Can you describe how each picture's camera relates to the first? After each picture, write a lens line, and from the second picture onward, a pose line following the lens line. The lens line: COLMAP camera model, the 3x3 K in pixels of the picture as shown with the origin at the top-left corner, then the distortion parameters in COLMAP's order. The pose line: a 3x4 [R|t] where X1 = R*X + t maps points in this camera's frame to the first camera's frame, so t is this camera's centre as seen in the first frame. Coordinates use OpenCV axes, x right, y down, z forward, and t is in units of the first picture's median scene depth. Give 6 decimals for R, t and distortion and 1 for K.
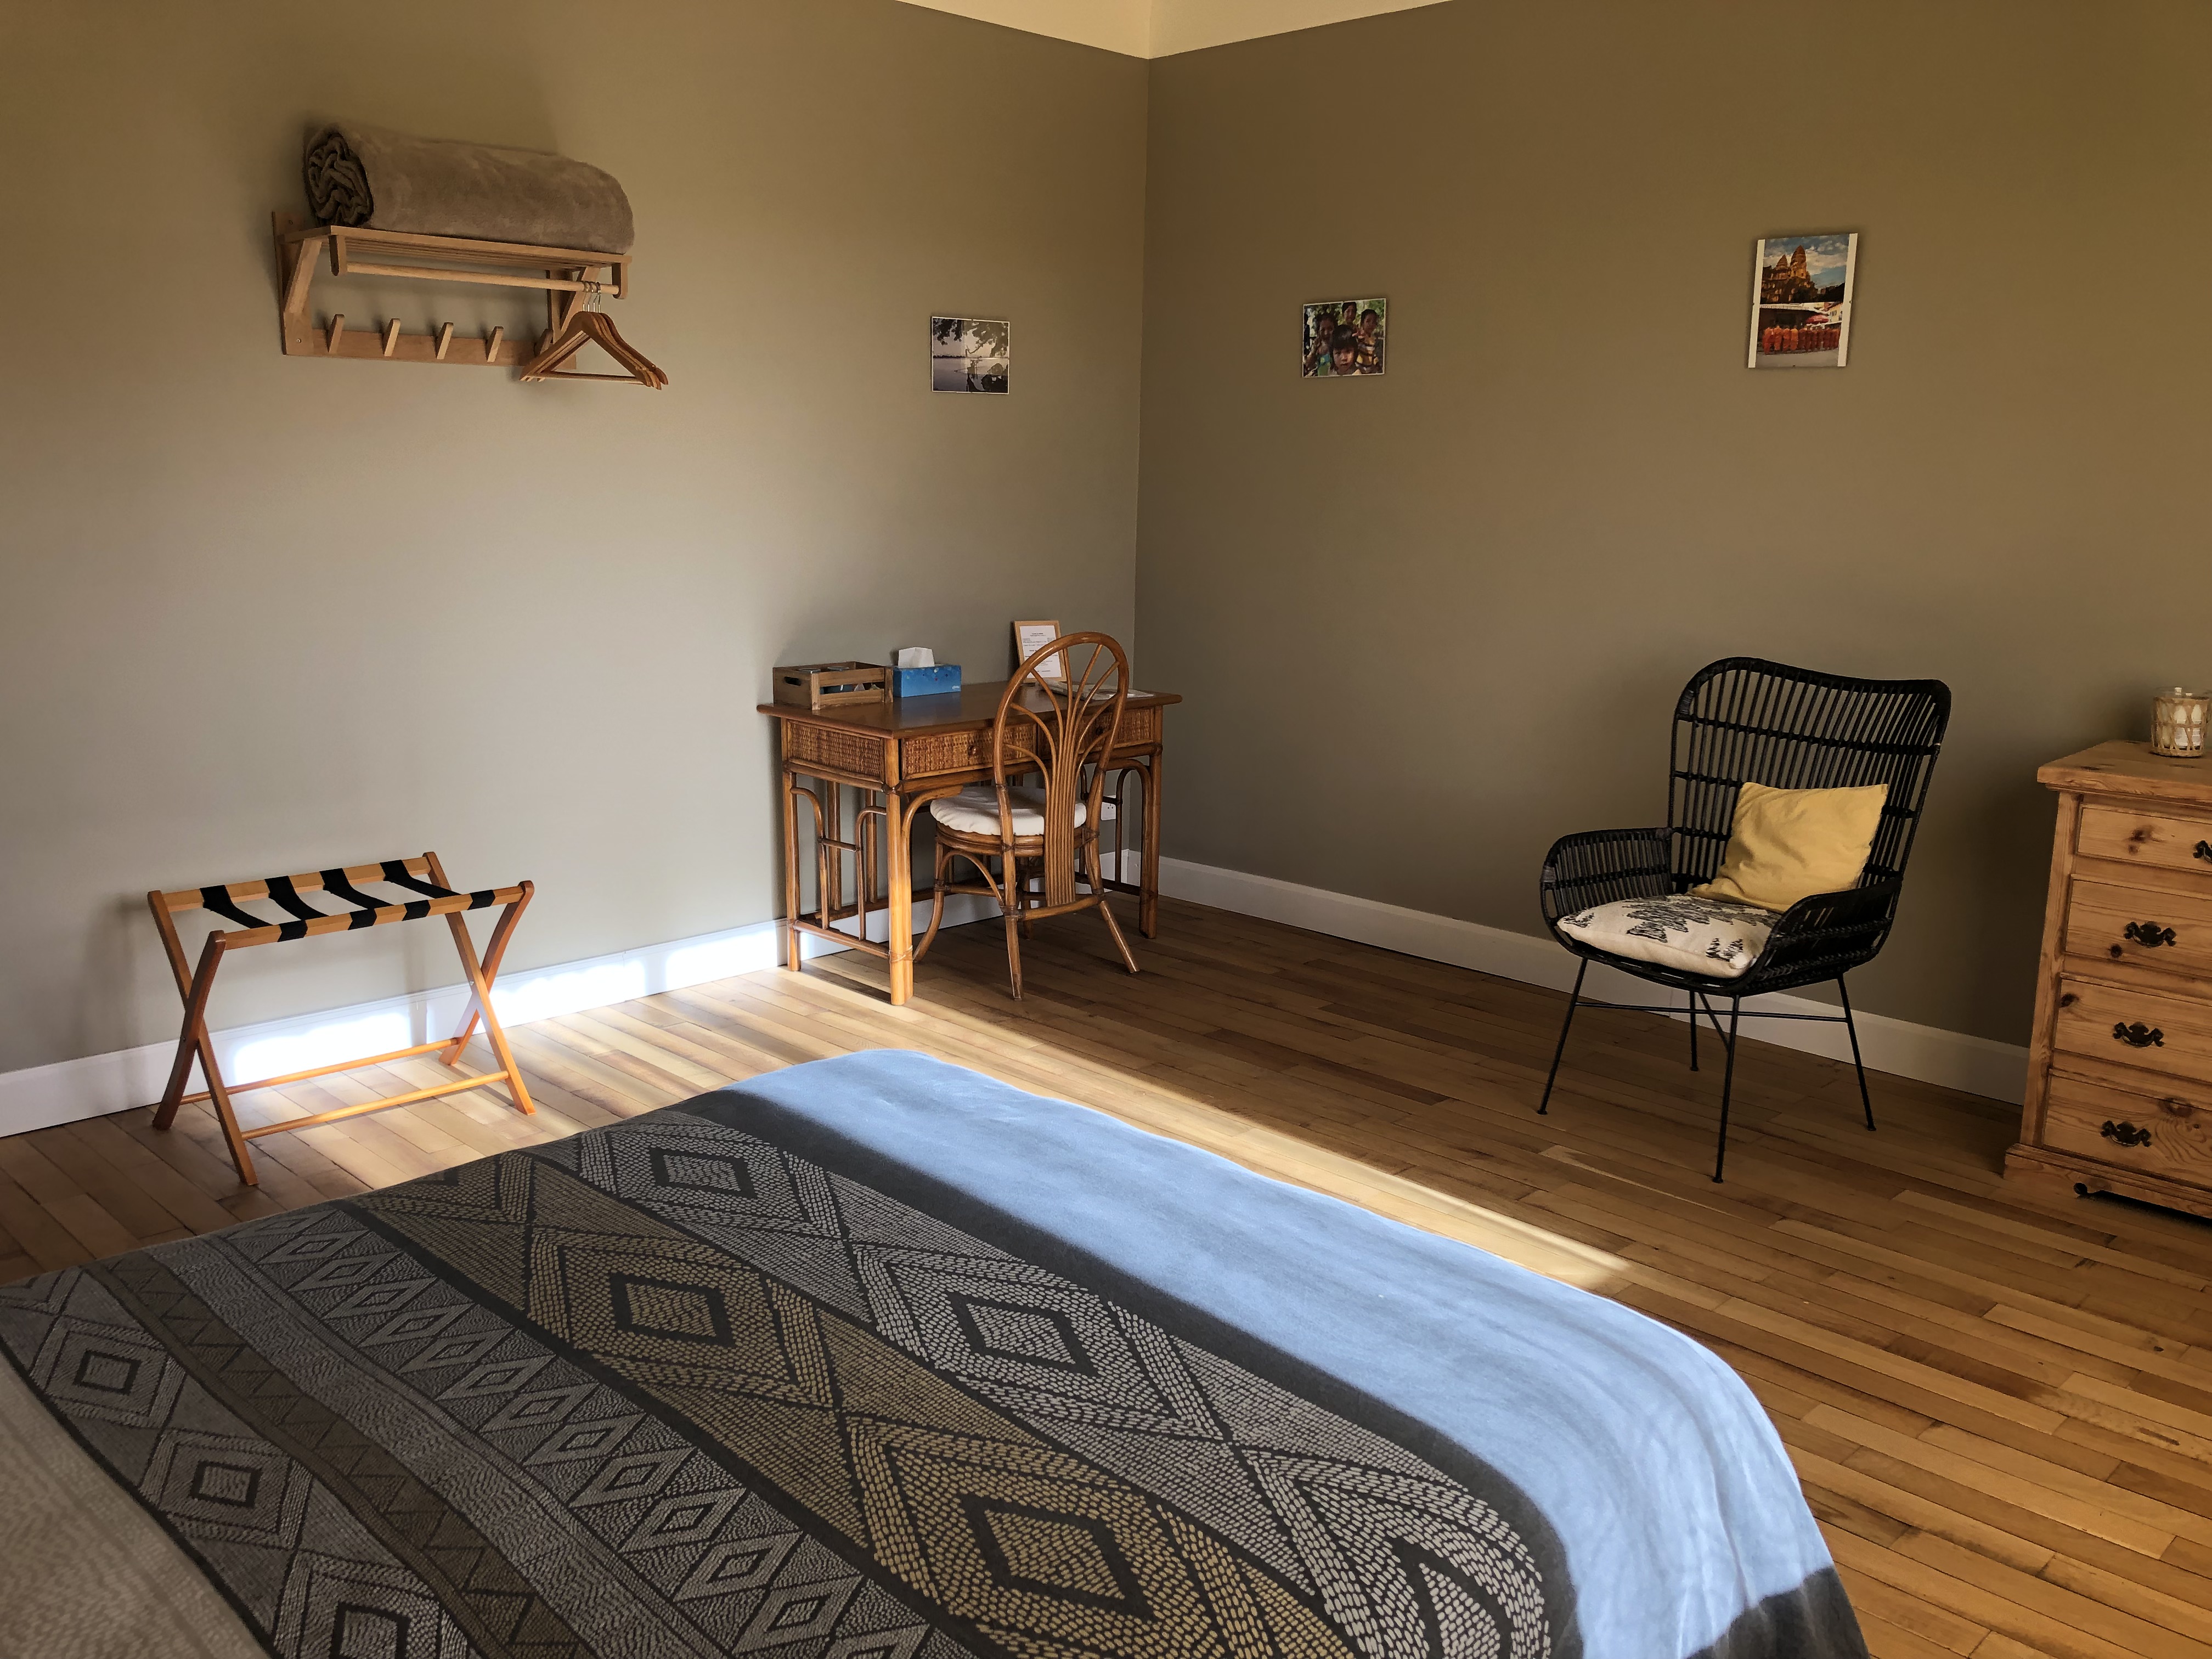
lens RADIAL K [[1797.6, 0, 1106.0], [0, 1797.6, 829.5], [0, 0, 1]] dist [0.022781, -0.001104]
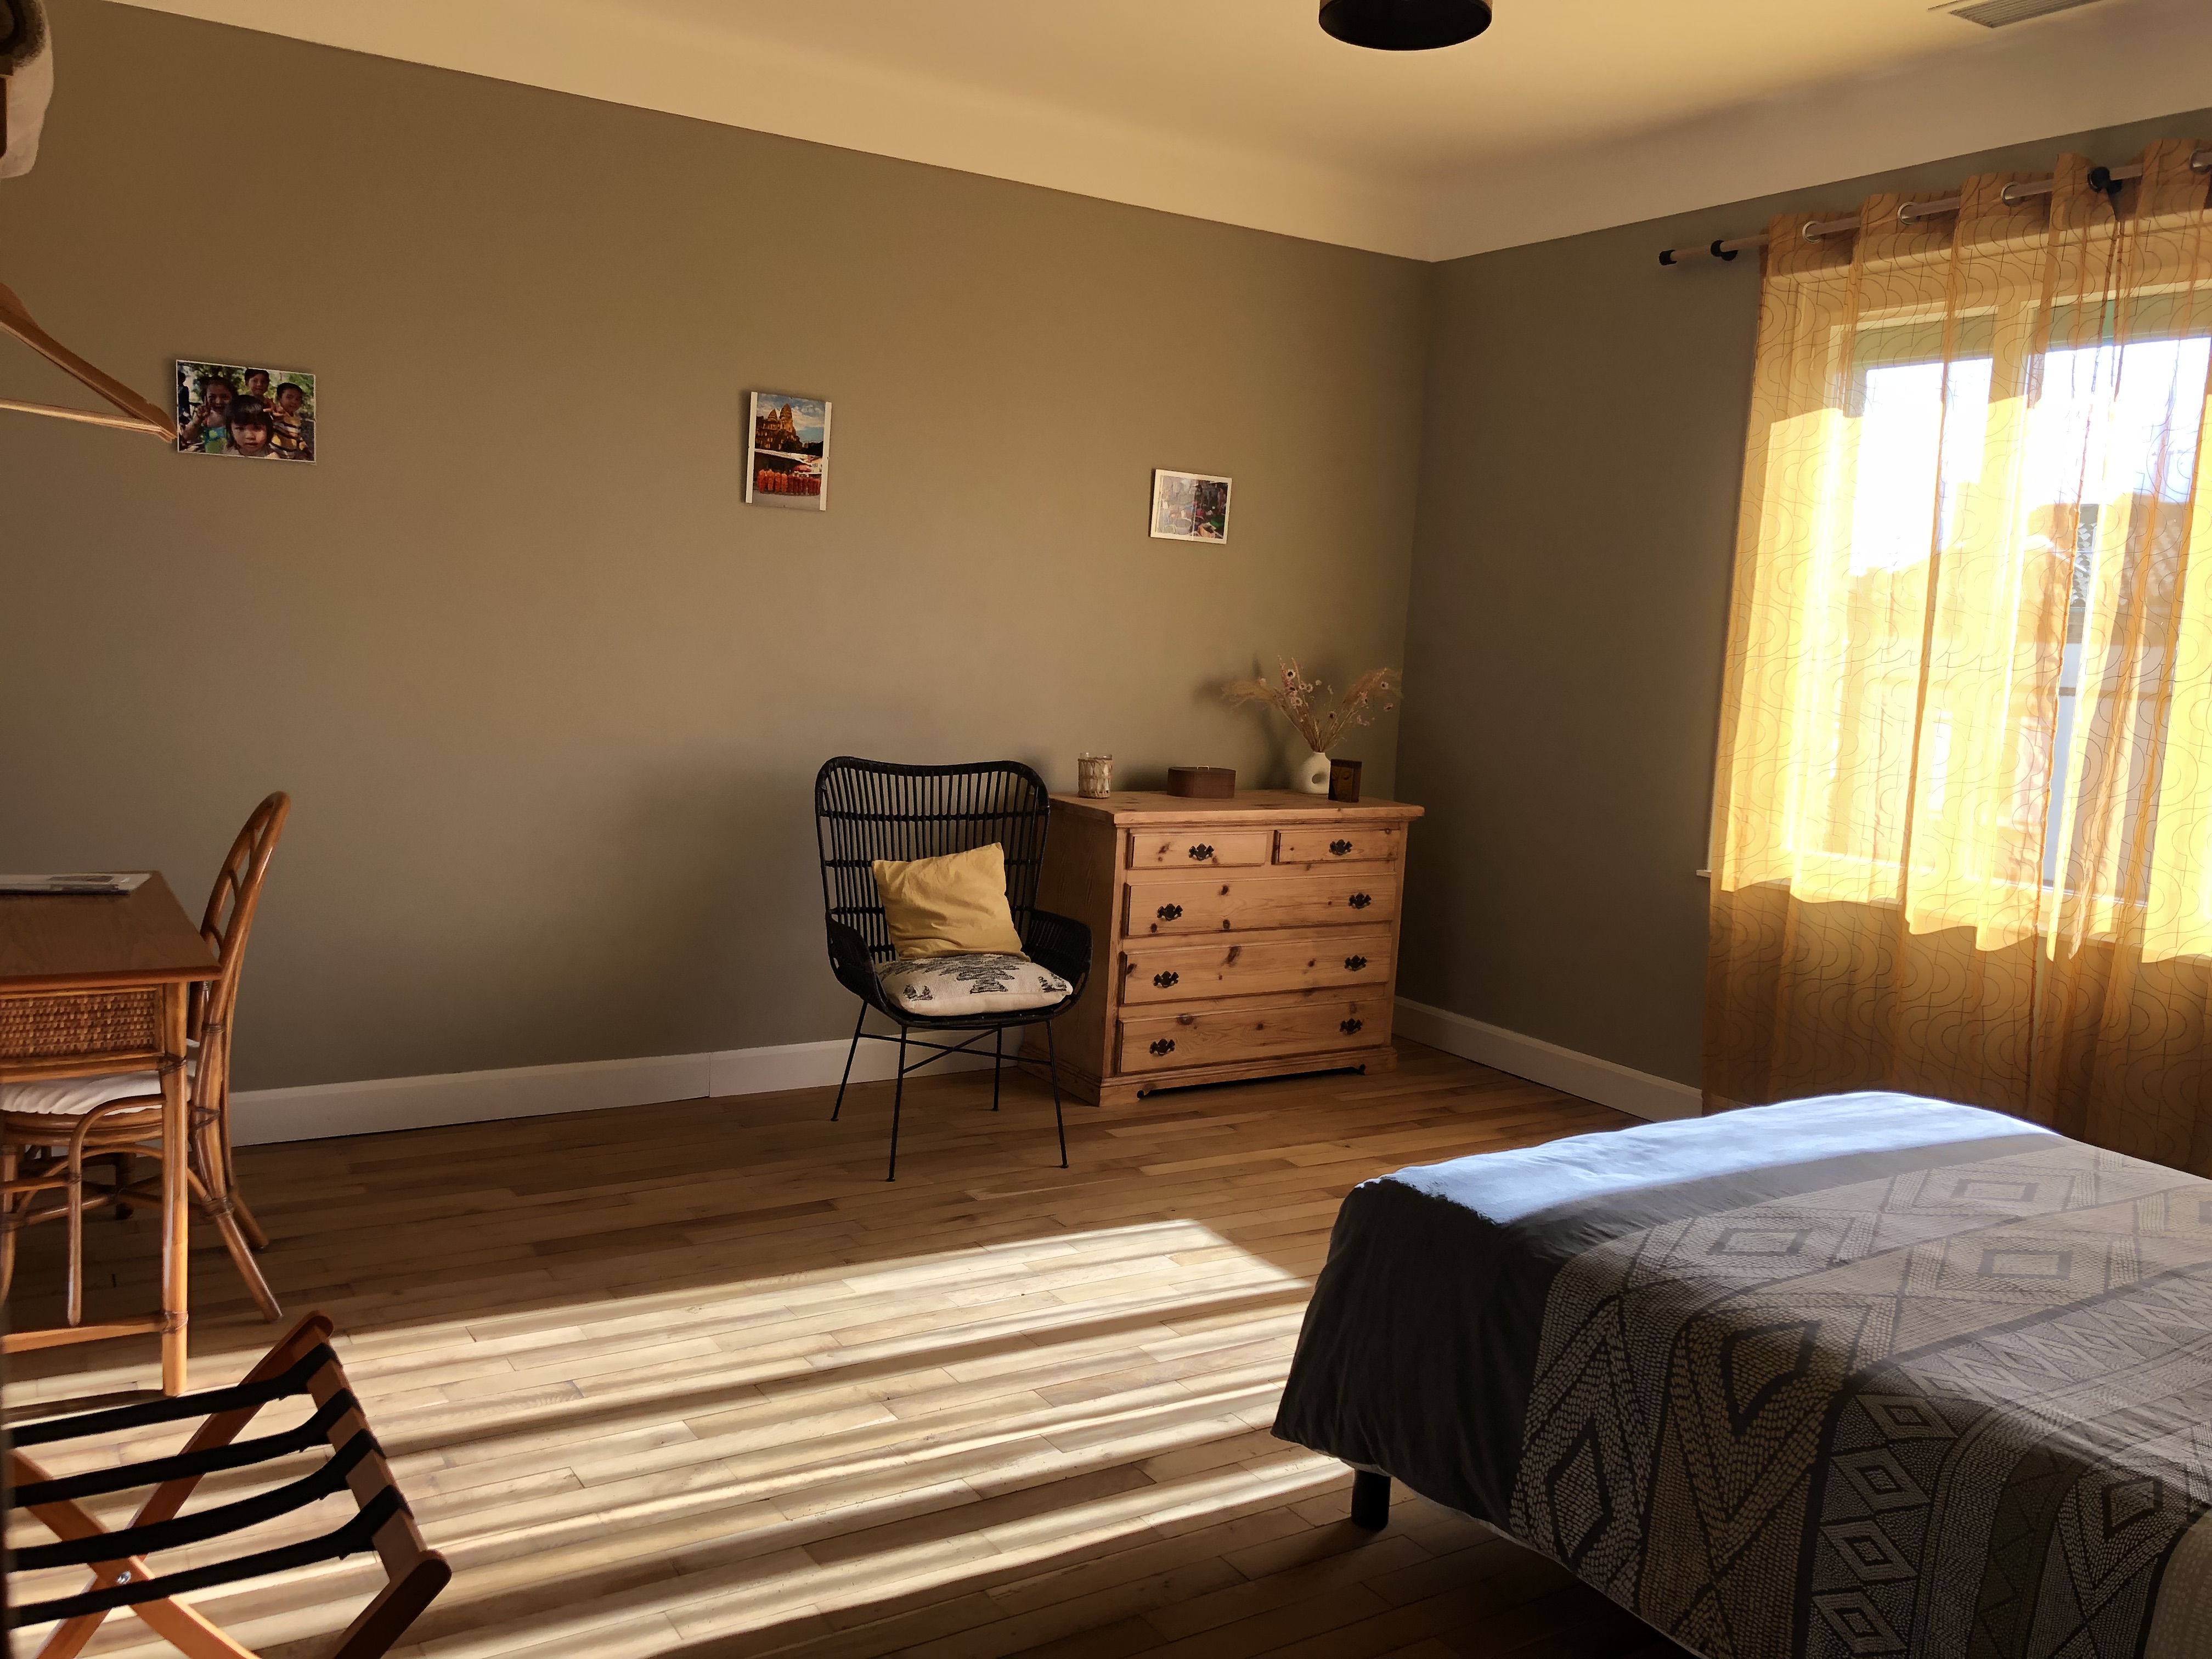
lens RADIAL K [[1797.6, 0, 1106.0], [0, 1797.6, 829.5], [0, 0, 1]] dist [0.022781, -0.001104]
pose [[0.220224, -0.119333, 0.968122, -0.730817], [0.149980, 0.984829, 0.087276, -0.123486], [-0.963850, 0.125979, 0.234781, 0.565132]]
